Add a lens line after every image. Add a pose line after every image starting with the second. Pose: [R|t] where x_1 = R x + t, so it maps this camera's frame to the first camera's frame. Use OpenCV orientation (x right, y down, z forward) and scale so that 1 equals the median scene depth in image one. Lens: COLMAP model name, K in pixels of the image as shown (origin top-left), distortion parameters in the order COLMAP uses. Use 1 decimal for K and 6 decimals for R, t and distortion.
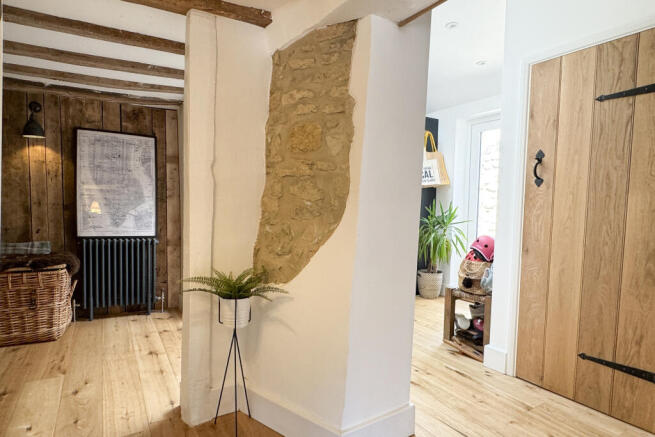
lens RADIAL K [[363.7, 0, 328.0], [0, 363.7, 221.9], [0, 0, 1]] dist [-0.017194, -0.000409]
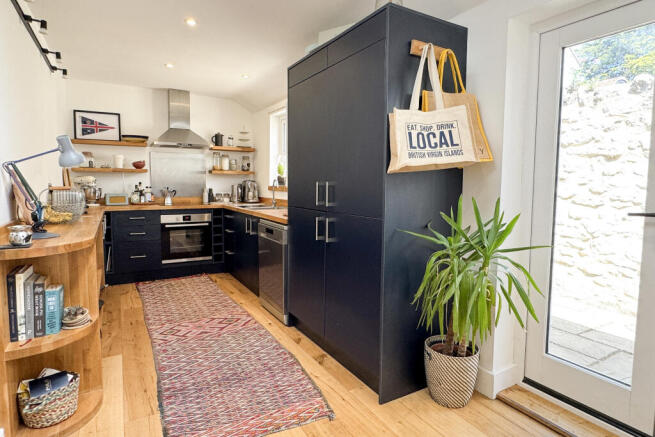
lens RADIAL K [[363.7, 0, 326.6], [0, 363.7, 211.9], [0, 0, 1]] dist [-0.017194, -0.000409]
pose [[0.999400, -0.008638, -0.033529, 0.140923], [0.009436, 0.999674, 0.023733, -0.053314], [0.033313, -0.024035, 0.999156, 0.543624]]
